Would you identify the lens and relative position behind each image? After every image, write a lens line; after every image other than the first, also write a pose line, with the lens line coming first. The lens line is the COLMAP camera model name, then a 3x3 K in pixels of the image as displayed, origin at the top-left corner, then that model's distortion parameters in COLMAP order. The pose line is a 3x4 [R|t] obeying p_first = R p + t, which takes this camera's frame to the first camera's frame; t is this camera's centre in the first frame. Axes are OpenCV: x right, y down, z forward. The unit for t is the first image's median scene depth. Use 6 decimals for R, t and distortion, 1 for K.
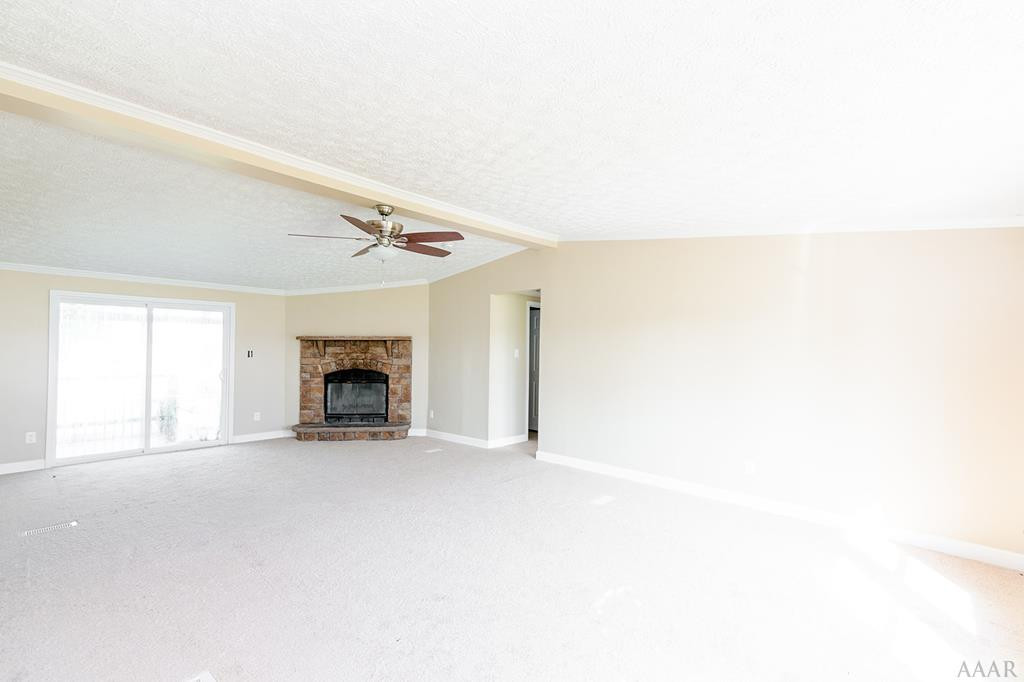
lens RADIAL K [[461.6, 0, 512.0], [0, 461.6, 341.0], [0, 0, 1]] dist [0.000416, 0.000250]
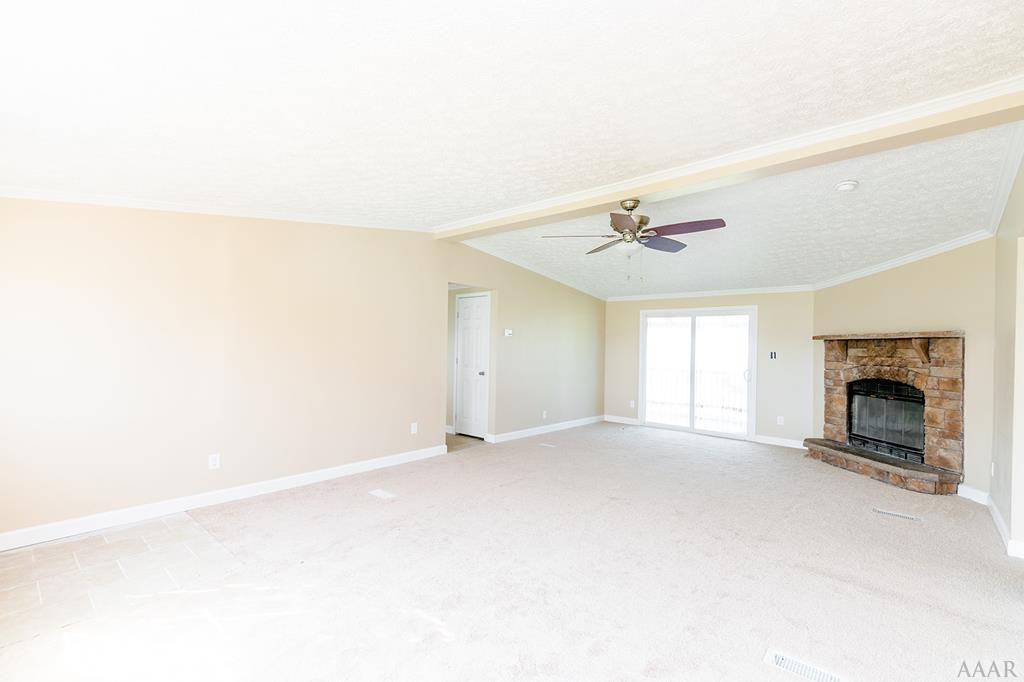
lens RADIAL K [[461.6, 0, 512.0], [0, 461.6, 341.0], [0, 0, 1]] dist [0.000416, 0.000250]
pose [[-0.017665, -0.016992, -0.999700, 0.399674], [0.002614, 0.999851, -0.017041, 0.012147], [0.999841, -0.002914, -0.017618, 0.434434]]
